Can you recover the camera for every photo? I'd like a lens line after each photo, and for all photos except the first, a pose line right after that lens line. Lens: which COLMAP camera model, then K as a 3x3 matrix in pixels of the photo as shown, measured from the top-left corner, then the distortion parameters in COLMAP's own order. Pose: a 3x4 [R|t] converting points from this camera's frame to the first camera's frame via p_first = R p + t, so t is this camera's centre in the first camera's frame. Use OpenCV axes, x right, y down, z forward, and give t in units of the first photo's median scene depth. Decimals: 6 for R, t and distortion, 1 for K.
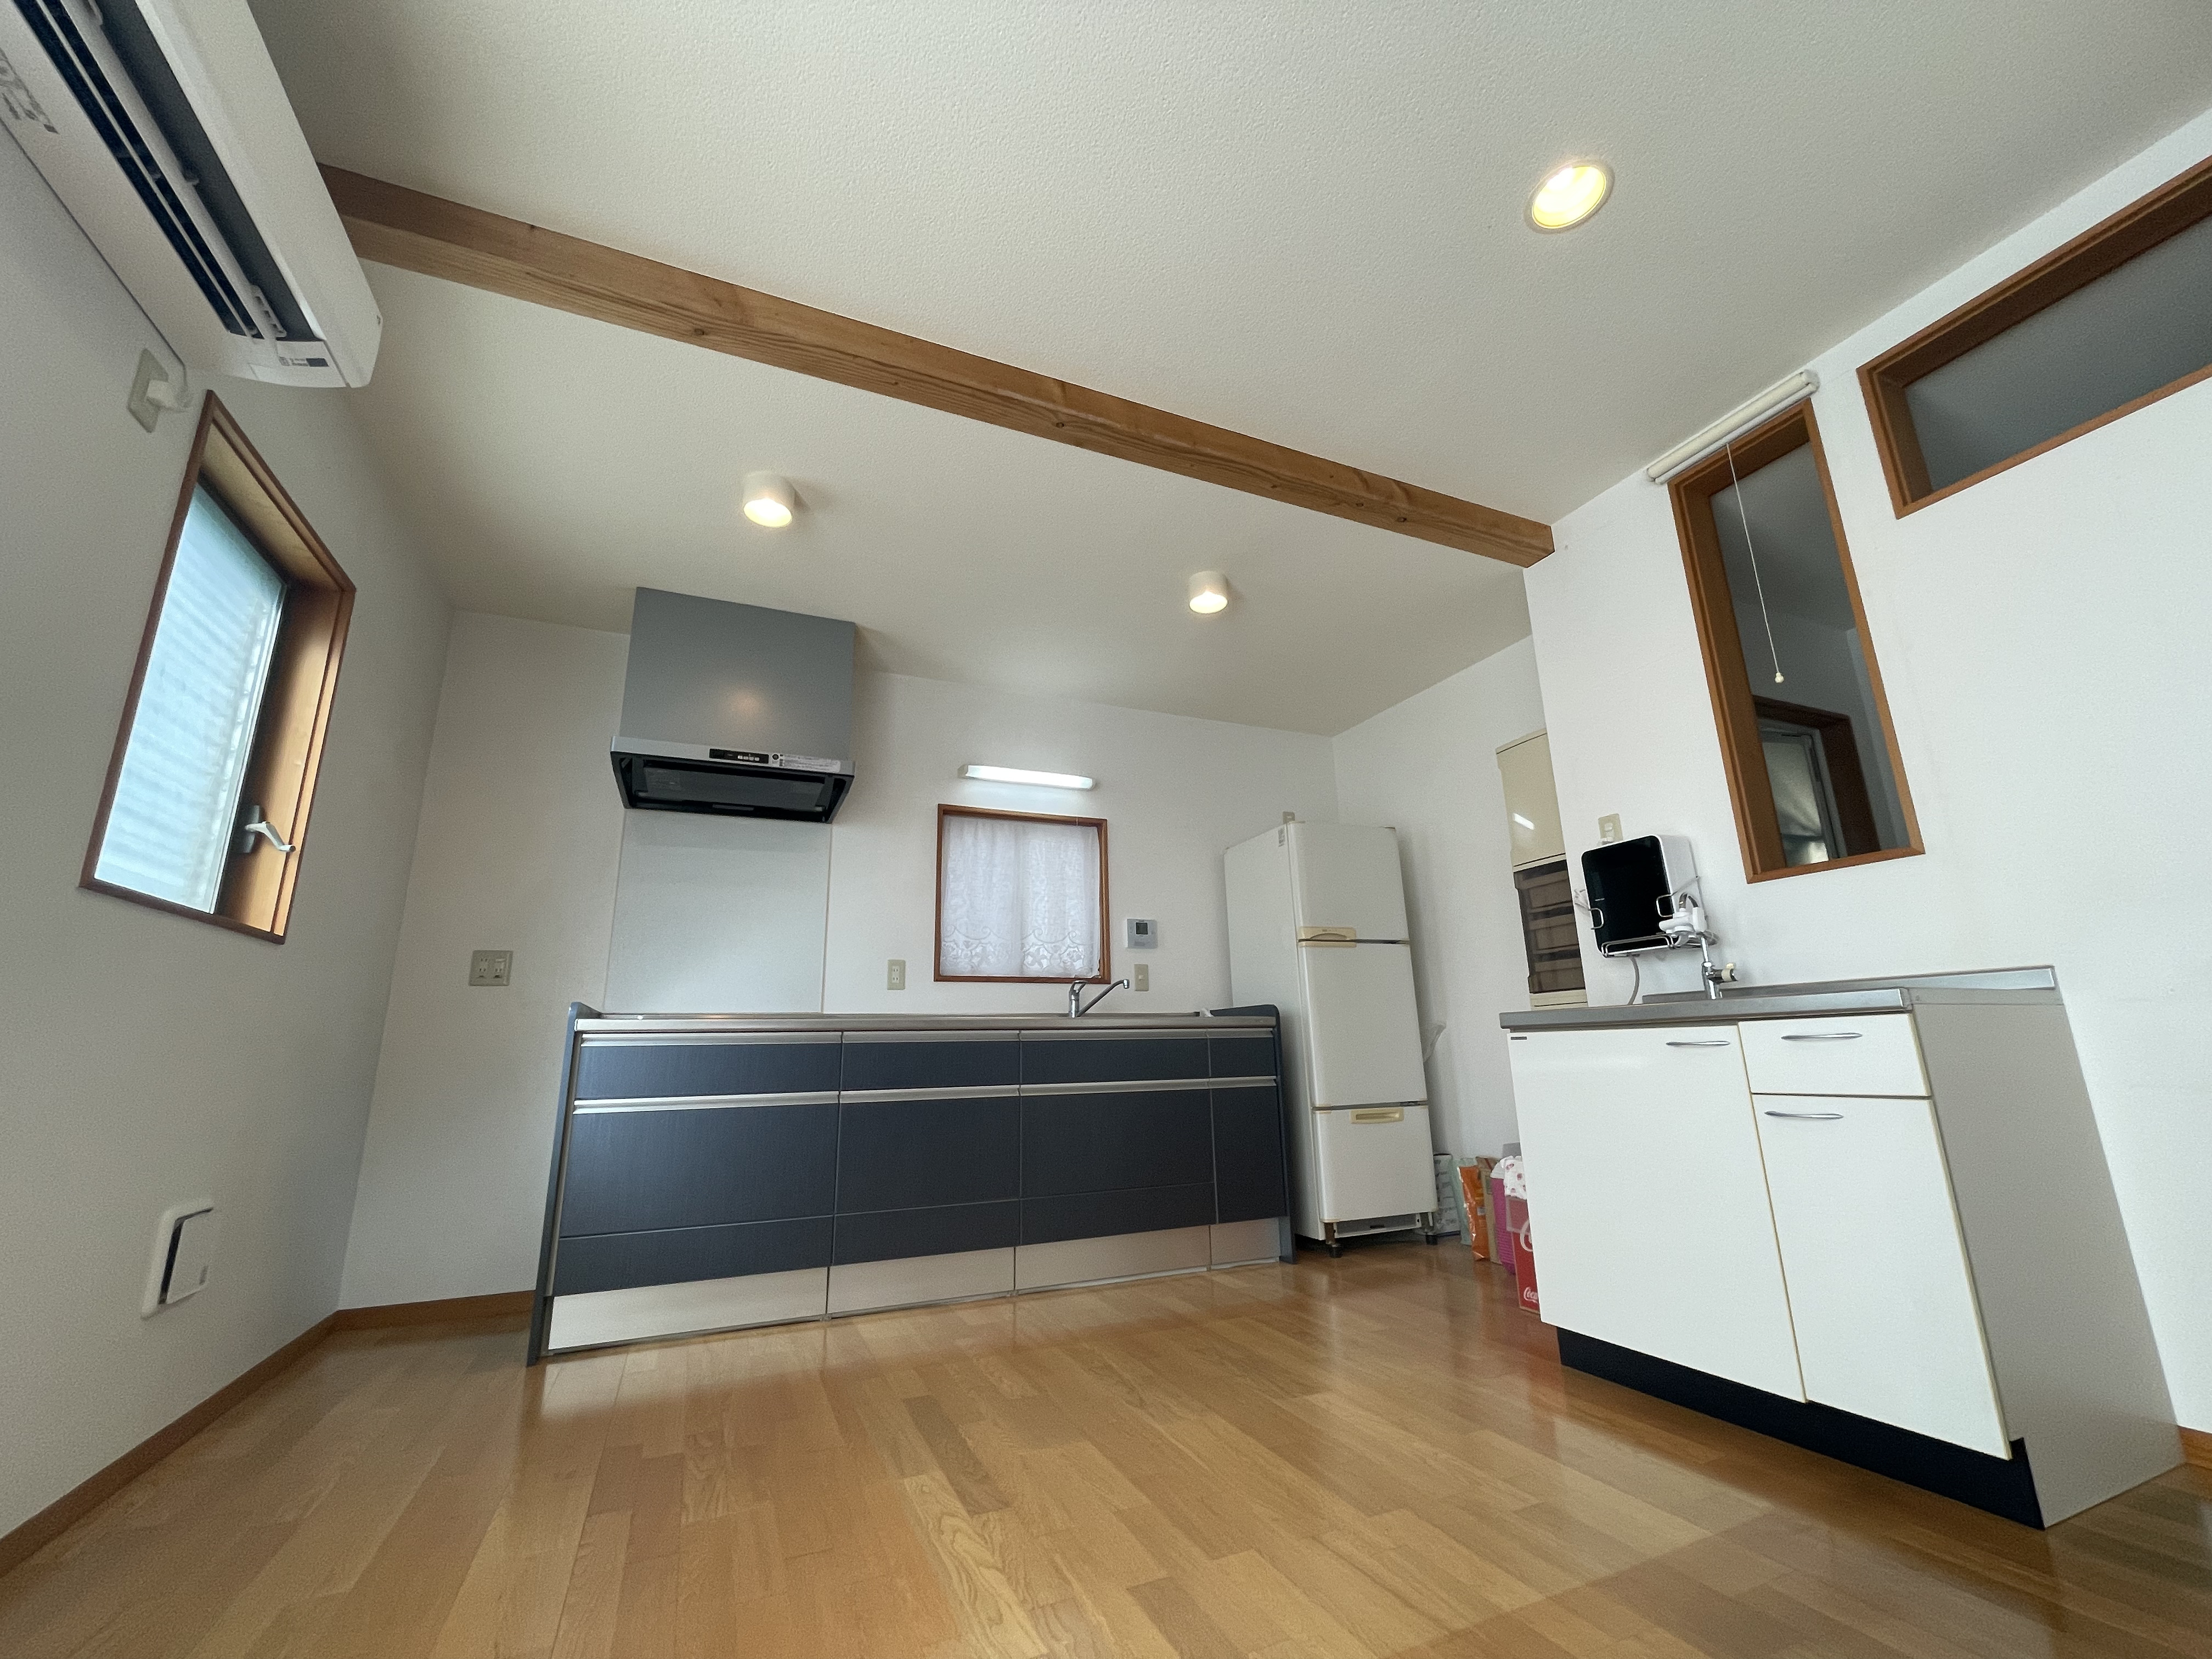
lens RADIAL K [[894.6, 0, 1104.1], [0, 894.6, 826.9], [0, 0, 1]] dist [-0.002237, -0.000120]
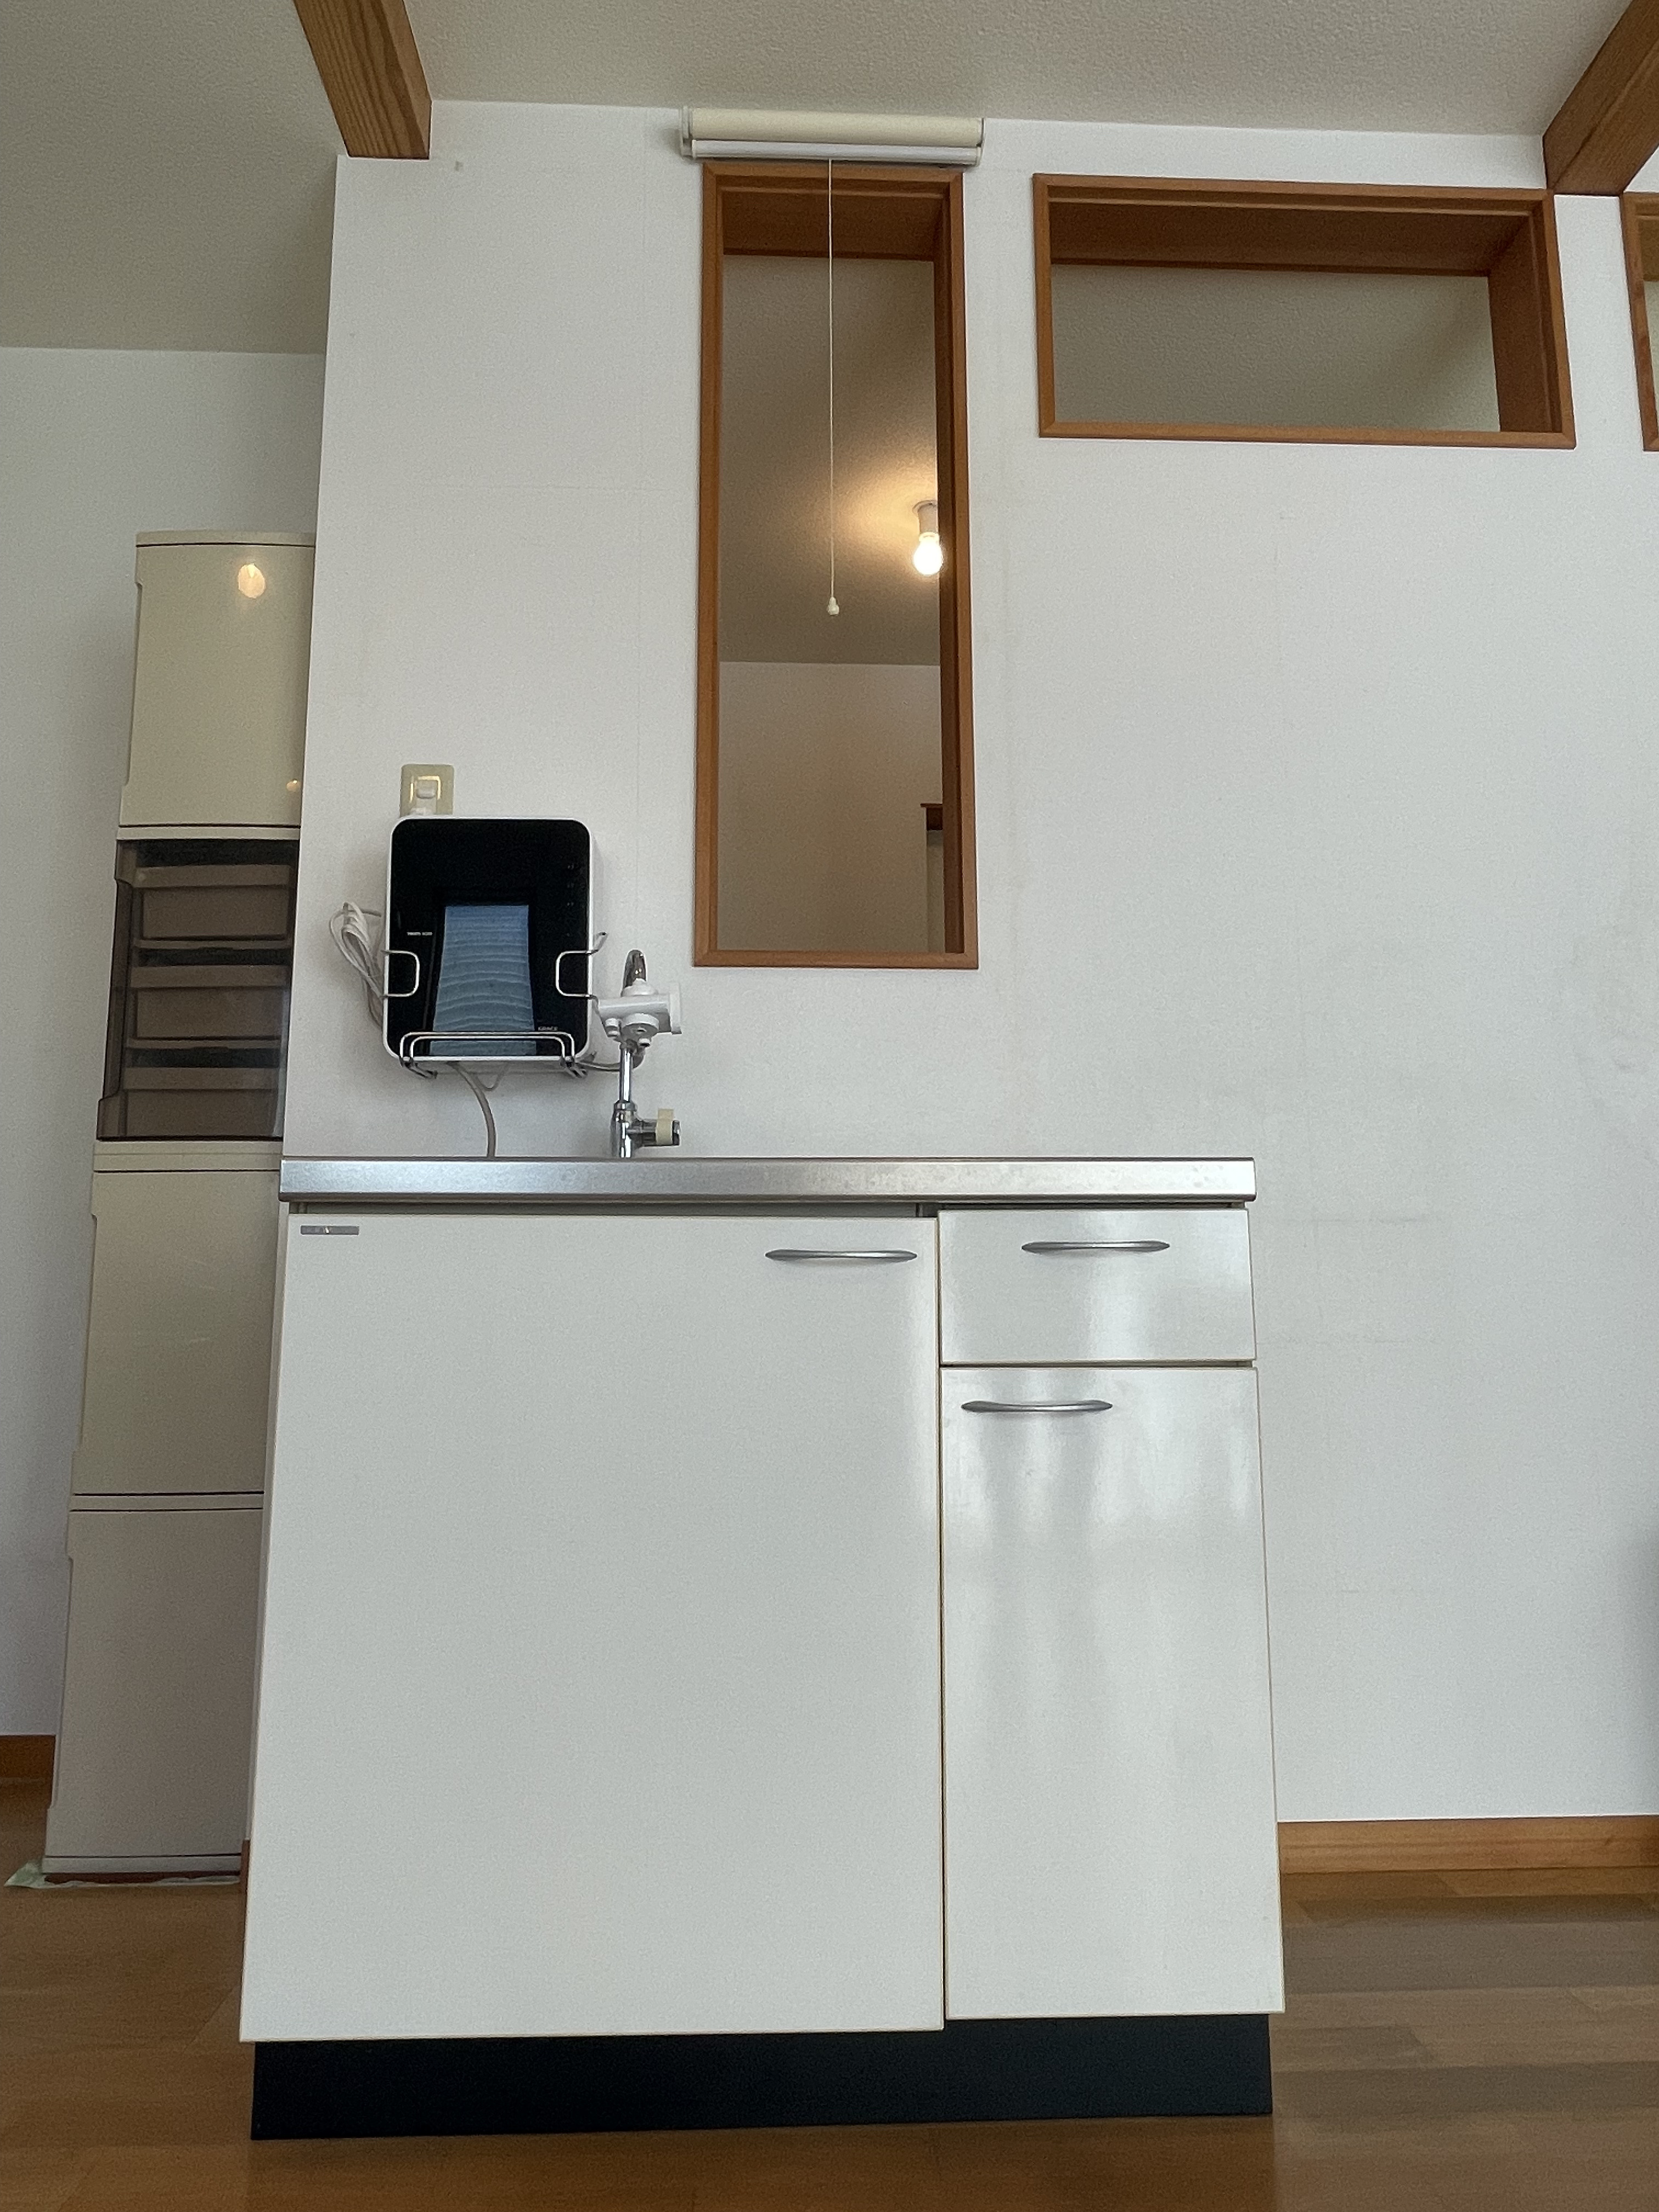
lens RADIAL K [[1469.6, 0, 825.1], [0, 1469.6, 1059.7], [0, 0, 1]] dist [-0.007003, -0.001329]
pose [[0.361863, 0.171895, 0.916246, -0.006291], [-0.233103, 0.968315, -0.089602, 0.160647], [-0.902618, -0.181156, 0.390466, 0.554575]]
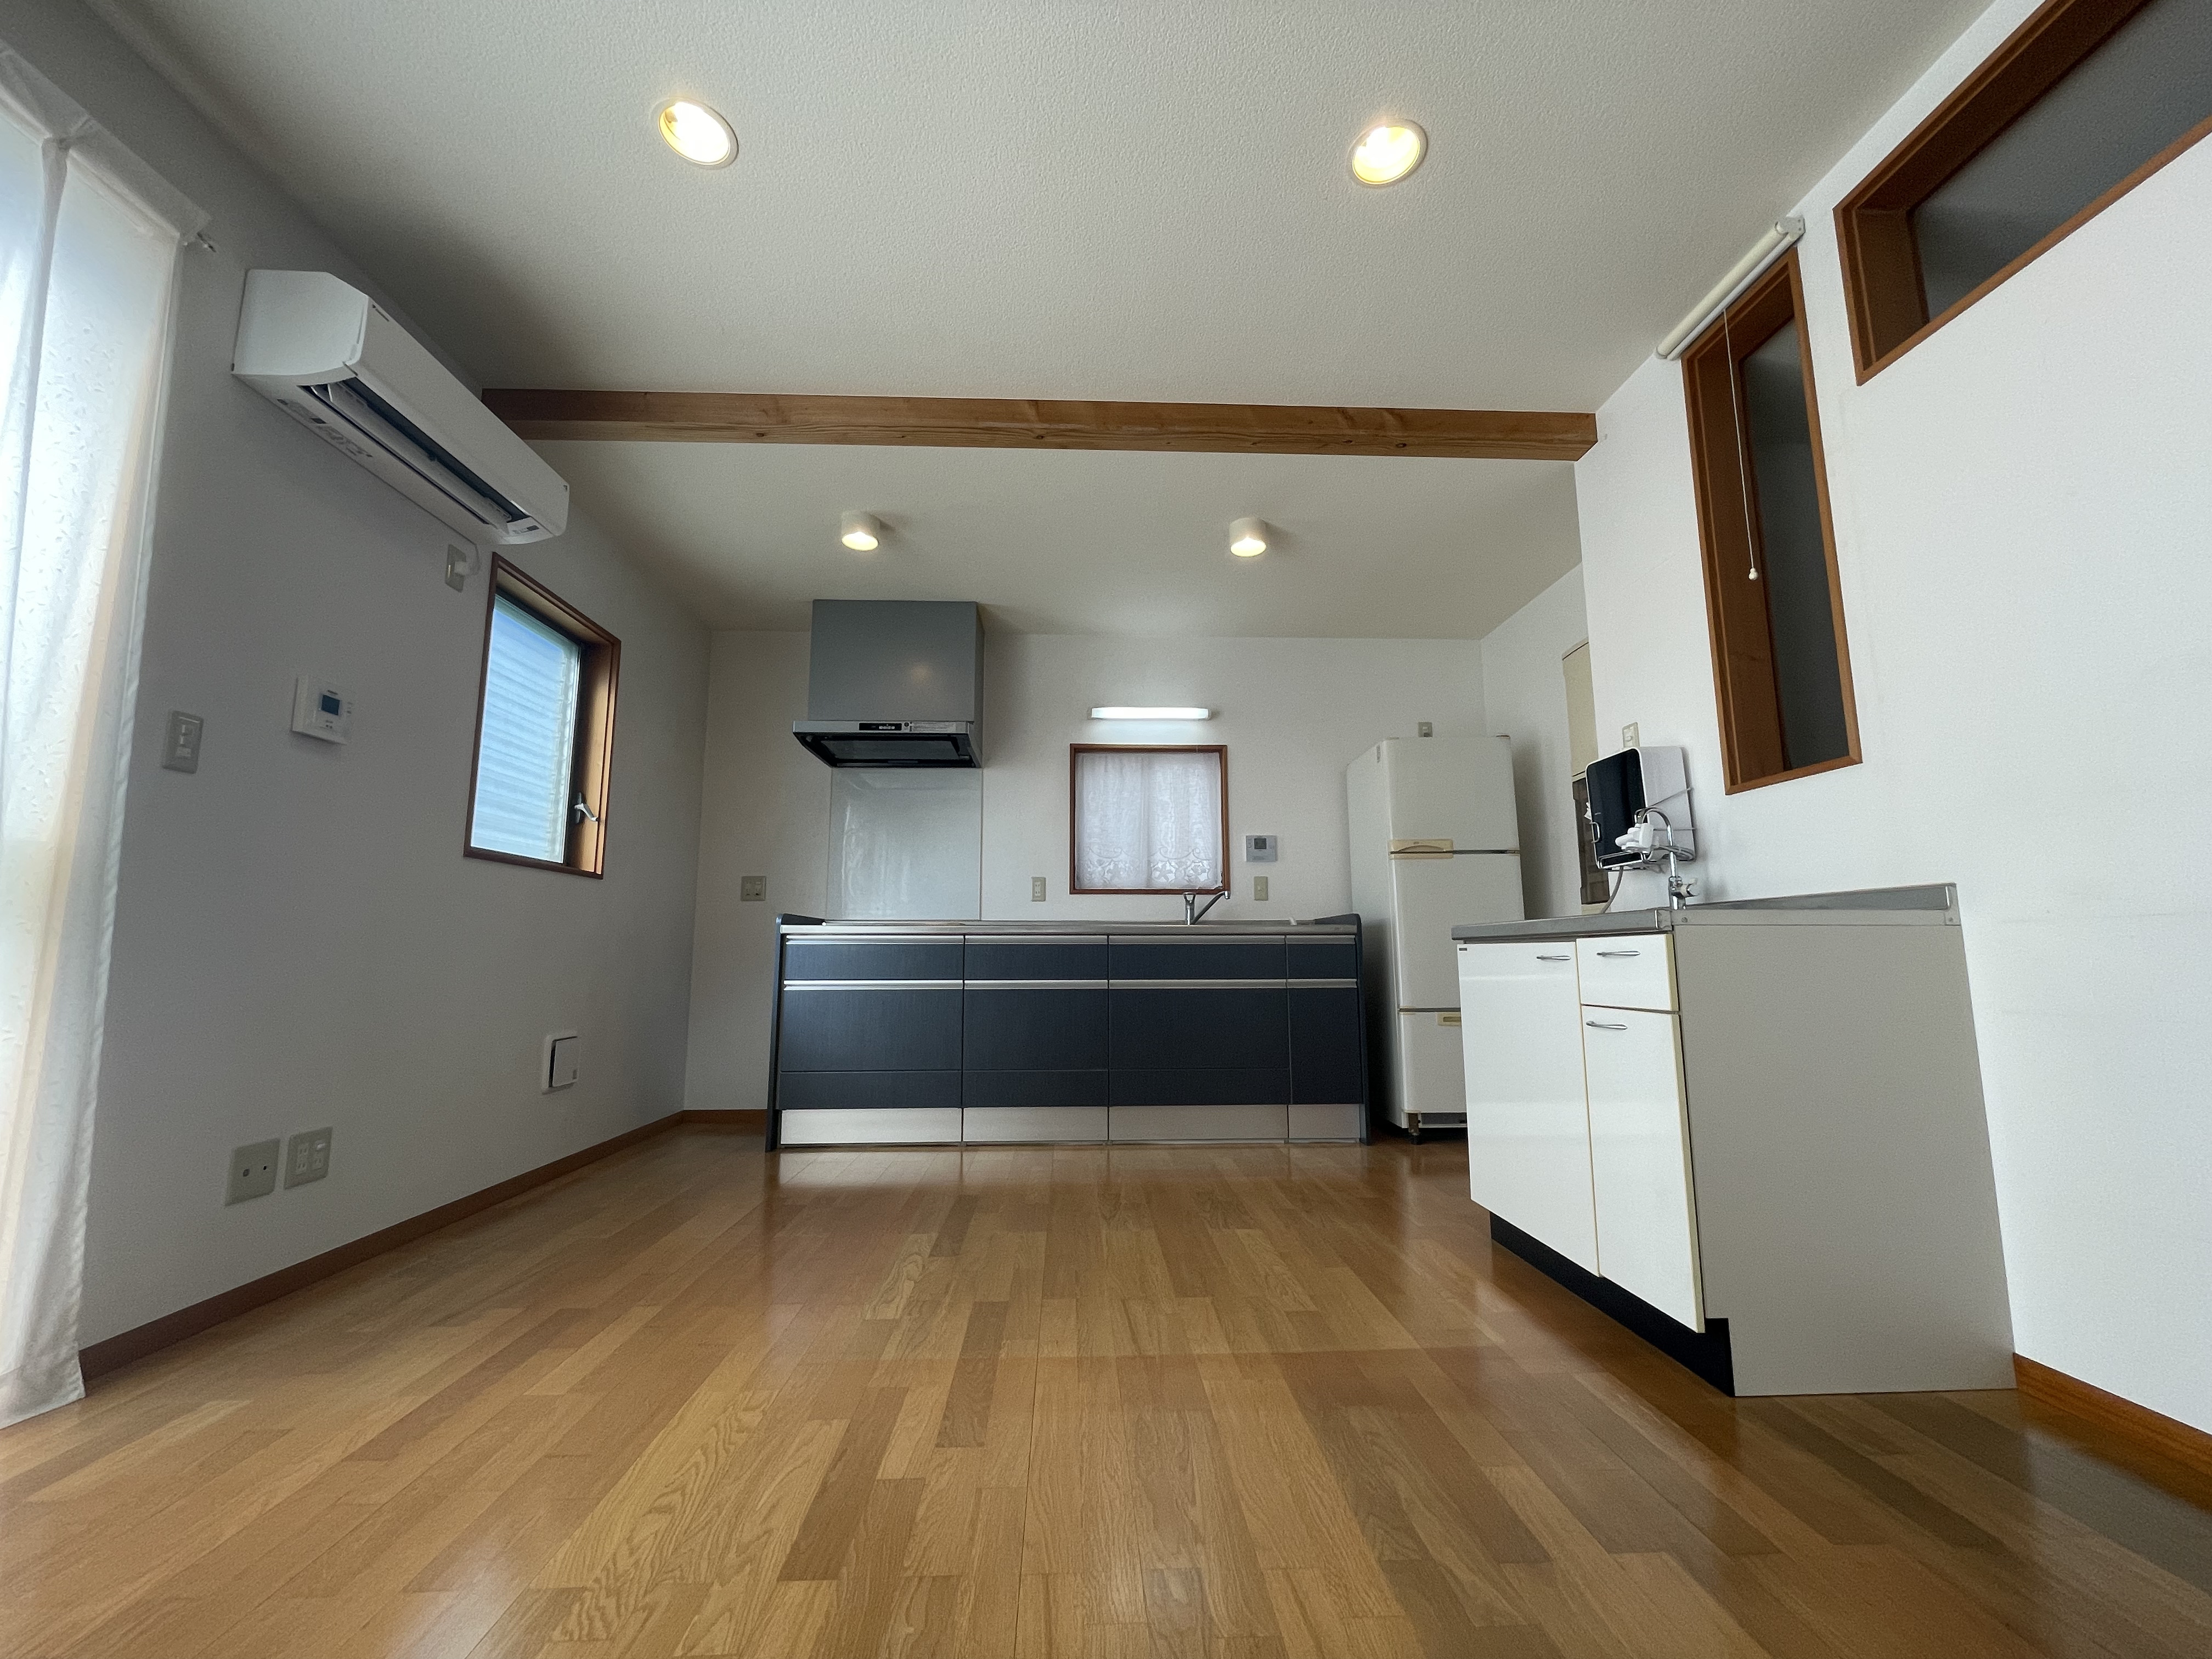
lens RADIAL K [[894.6, 0, 1103.2], [0, 894.6, 825.0], [0, 0, 1]] dist [-0.002237, -0.000120]
pose [[0.930867, -0.034775, -0.363699, 0.413274], [0.073829, 0.992828, 0.094033, -0.040829], [0.357820, -0.114383, 0.926758, -0.121418]]
